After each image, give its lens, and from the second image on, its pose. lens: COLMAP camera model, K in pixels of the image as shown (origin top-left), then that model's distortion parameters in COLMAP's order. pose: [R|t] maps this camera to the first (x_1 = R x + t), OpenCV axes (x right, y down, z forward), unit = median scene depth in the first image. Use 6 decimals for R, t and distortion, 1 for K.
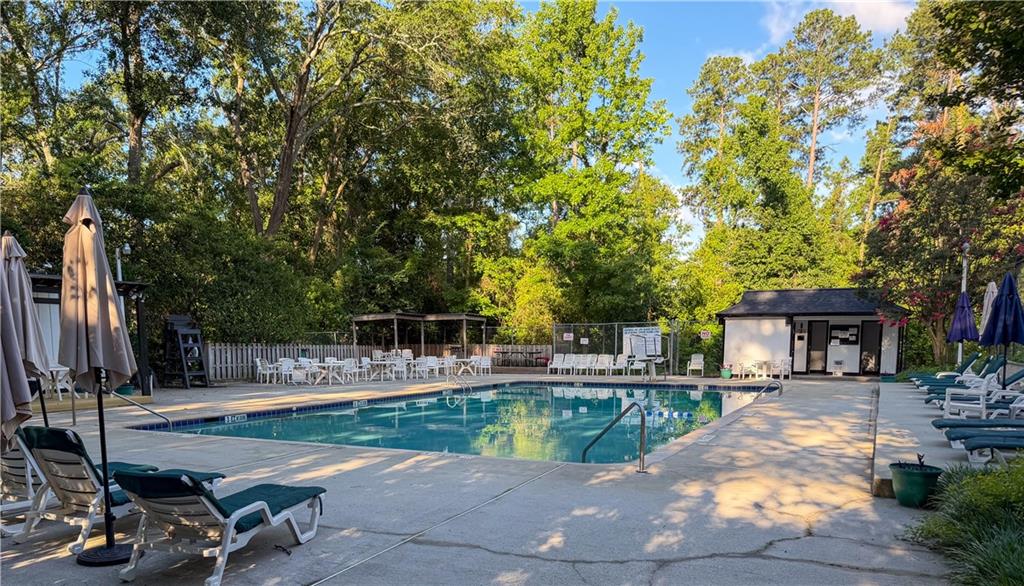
lens RADIAL K [[787.5, 0, 486.6], [0, 787.5, 397.3], [0, 0, 1]] dist [-0.008949, -0.014926]
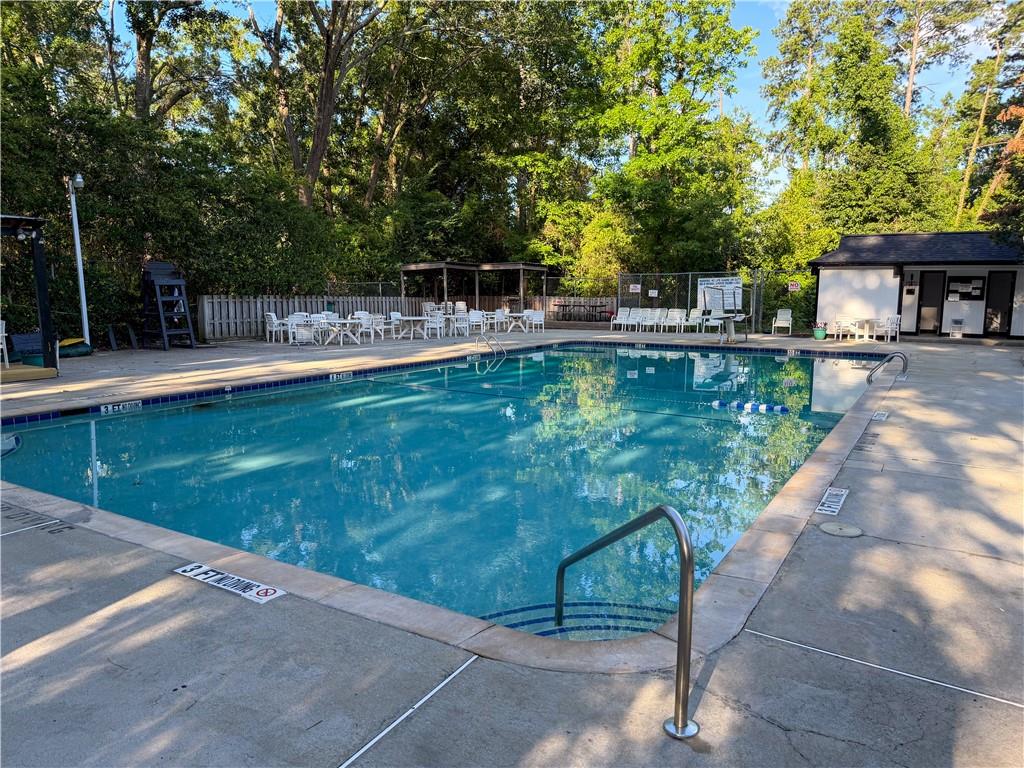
lens RADIAL K [[719.1, 0, 518.4], [0, 719.1, 376.1], [0, 0, 1]] dist [-0.030140, 0.014211]
pose [[0.996763, 0.013336, -0.079276, 0.035446], [-0.009540, 0.998798, 0.048071, -0.014675], [0.079822, -0.047159, 0.995693, 0.165933]]
